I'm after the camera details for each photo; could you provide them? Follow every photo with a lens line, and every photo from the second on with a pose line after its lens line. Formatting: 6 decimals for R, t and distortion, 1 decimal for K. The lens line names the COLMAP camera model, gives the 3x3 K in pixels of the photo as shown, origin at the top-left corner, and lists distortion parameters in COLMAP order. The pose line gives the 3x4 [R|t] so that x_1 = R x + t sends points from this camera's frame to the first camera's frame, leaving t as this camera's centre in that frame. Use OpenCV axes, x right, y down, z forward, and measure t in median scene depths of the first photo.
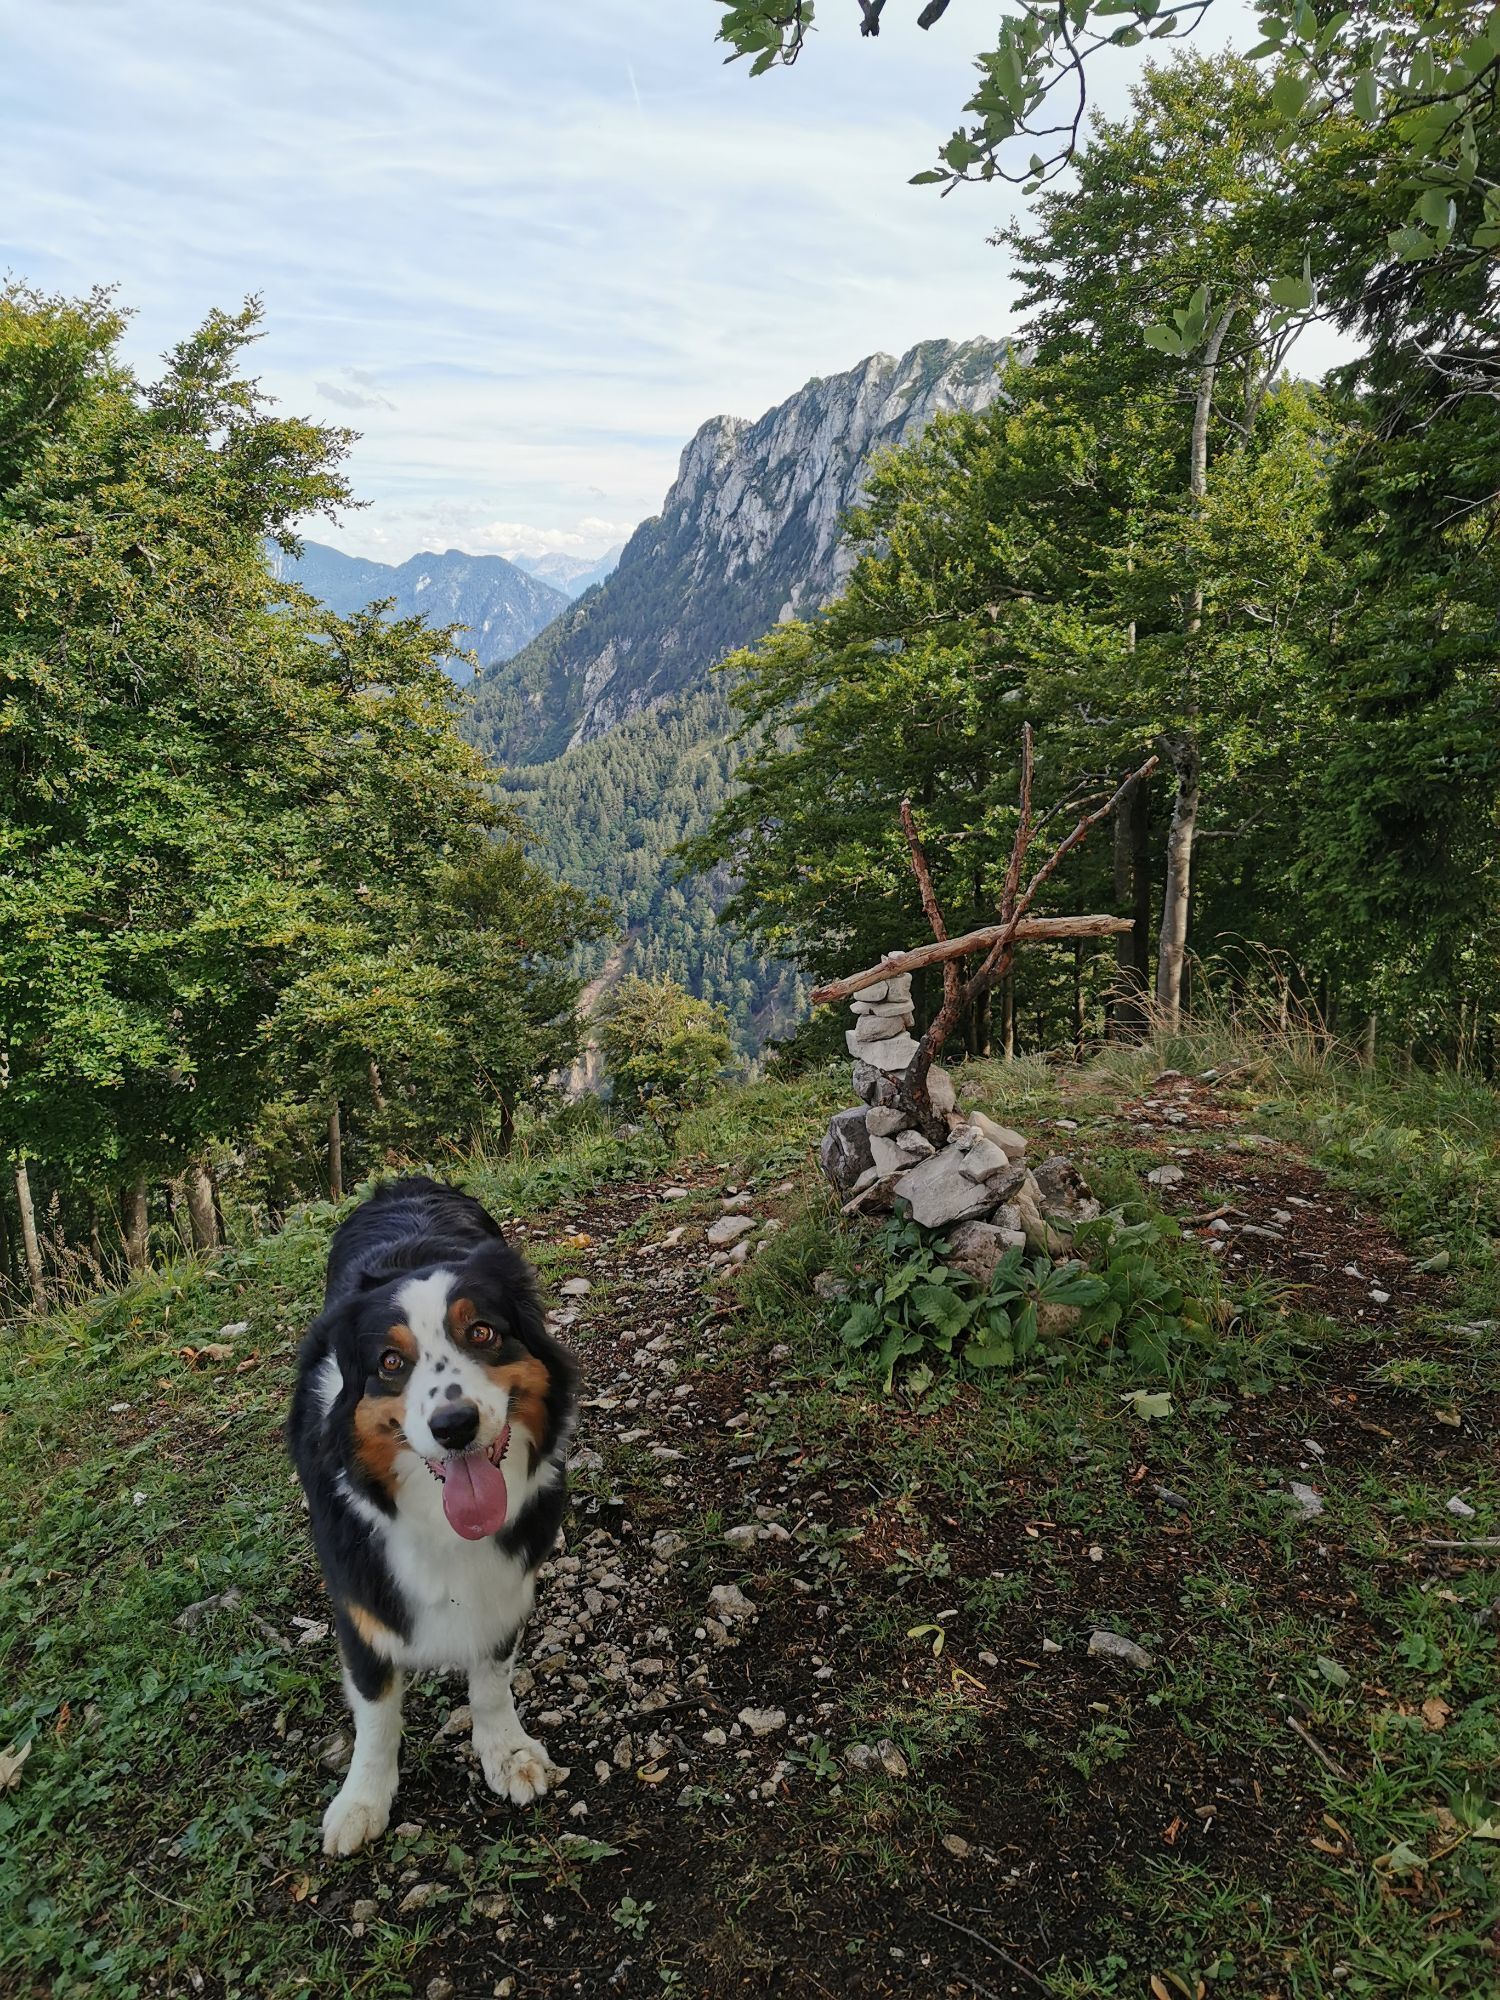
lens RADIAL K [[1436.9, 0, 799.8], [0, 1436.9, 1034.6], [0, 0, 1]] dist [0.075306, -0.105179]
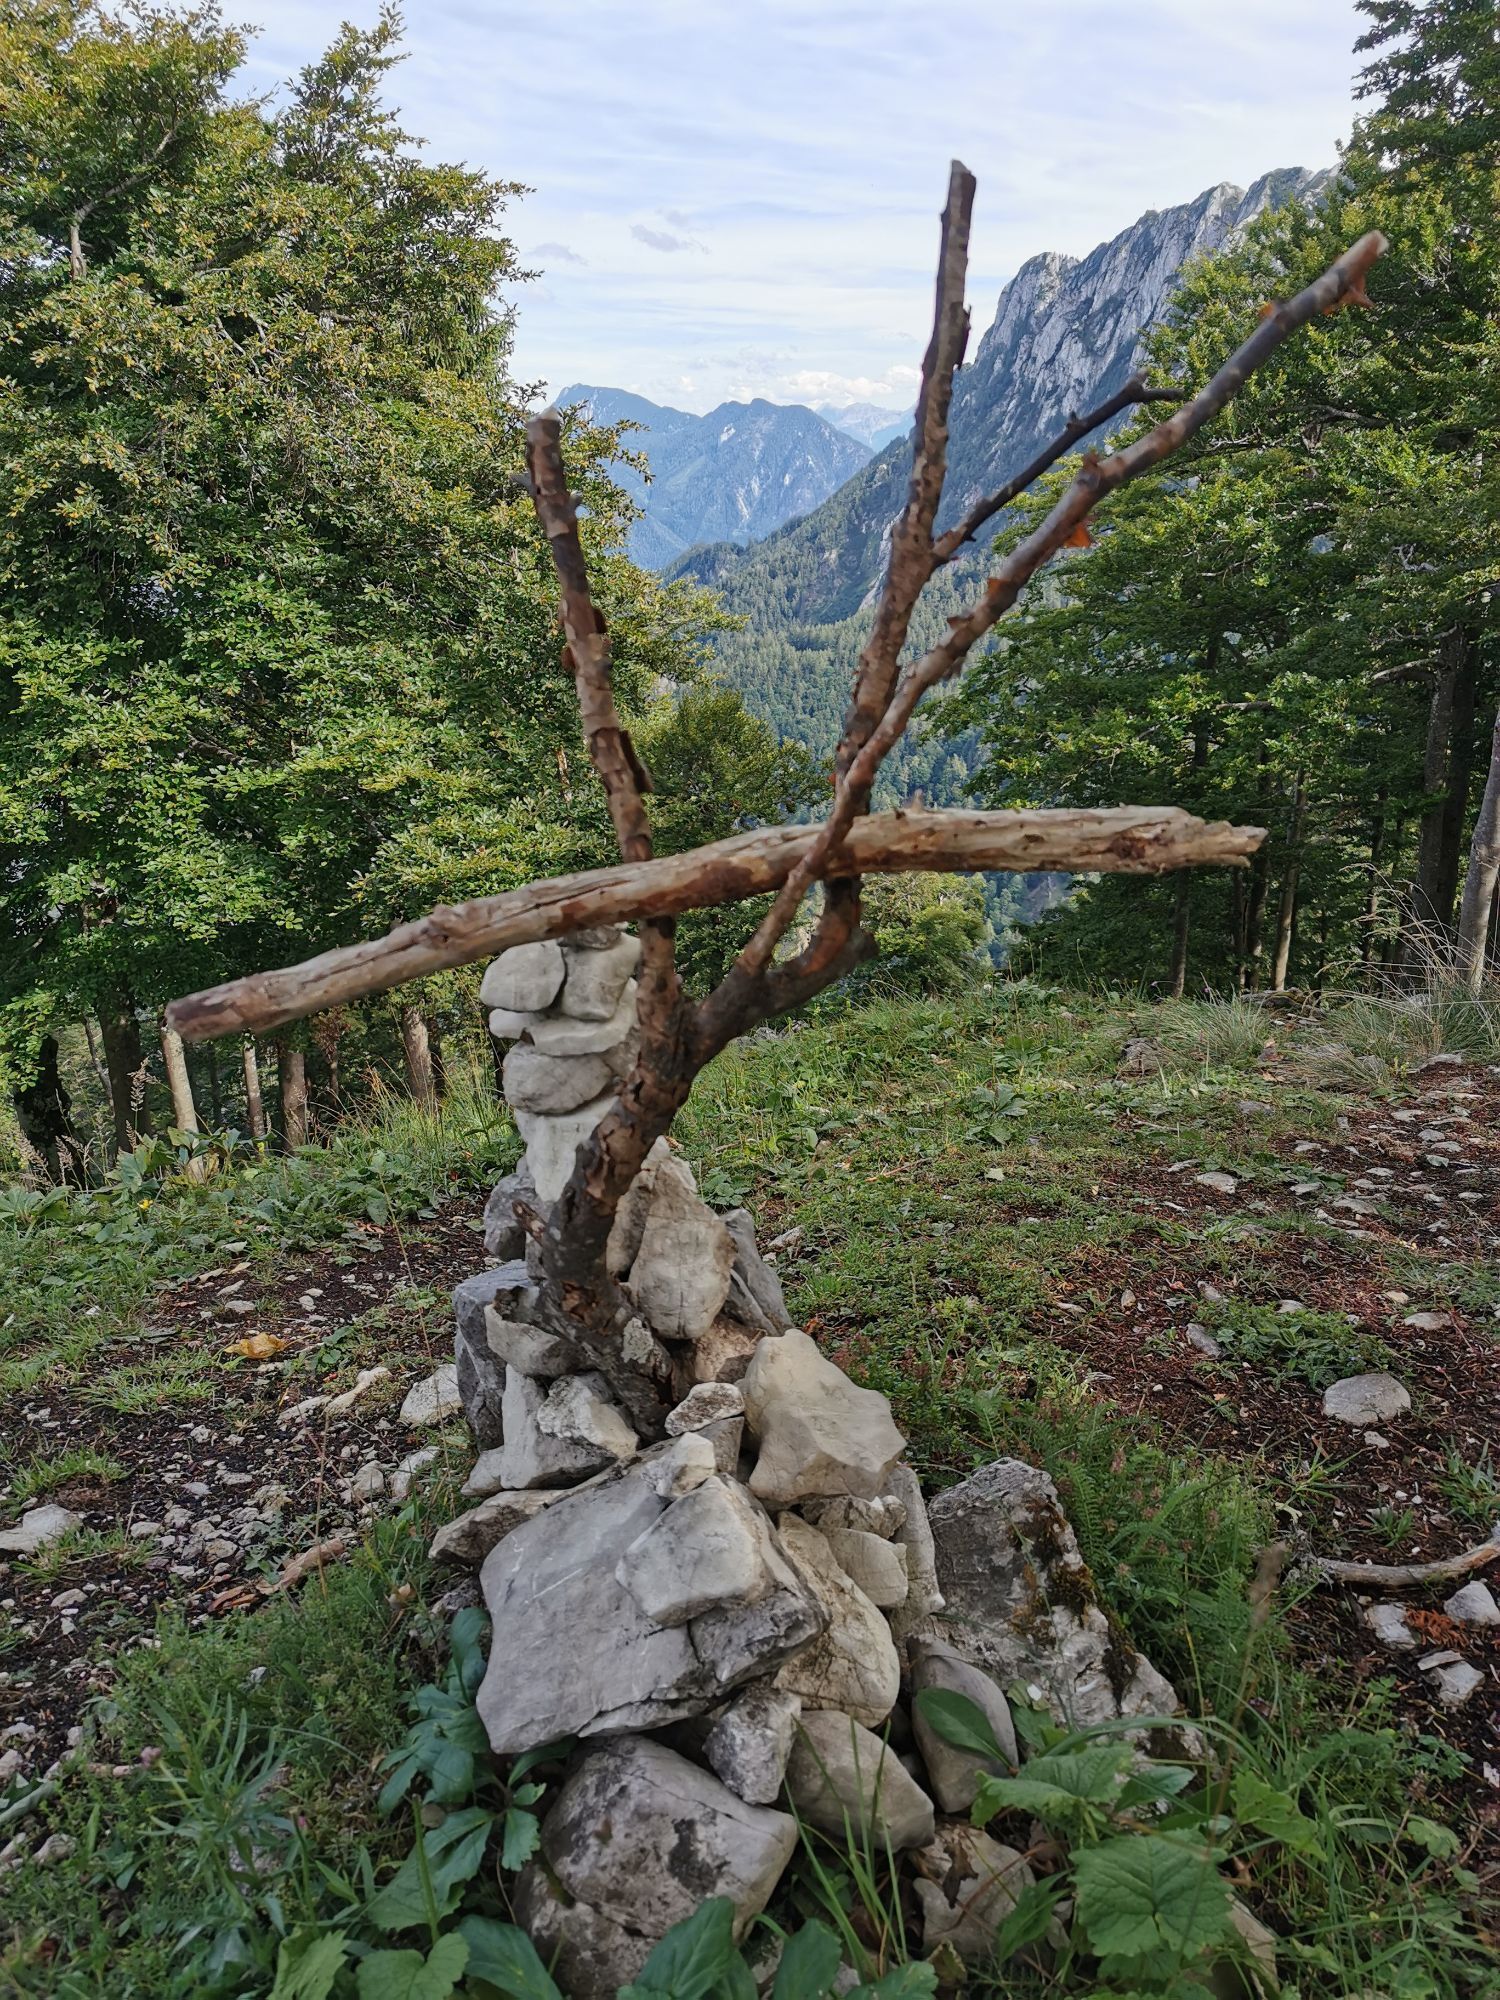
lens RADIAL K [[1436.9, 0, 799.8], [0, 1436.9, 1034.6], [0, 0, 1]] dist [0.075306, -0.105179]
pose [[0.980540, 0.082556, -0.178117, 0.050963], [-0.066316, 0.993238, 0.095289, -0.015532], [0.184779, -0.081623, 0.979385, 0.178785]]
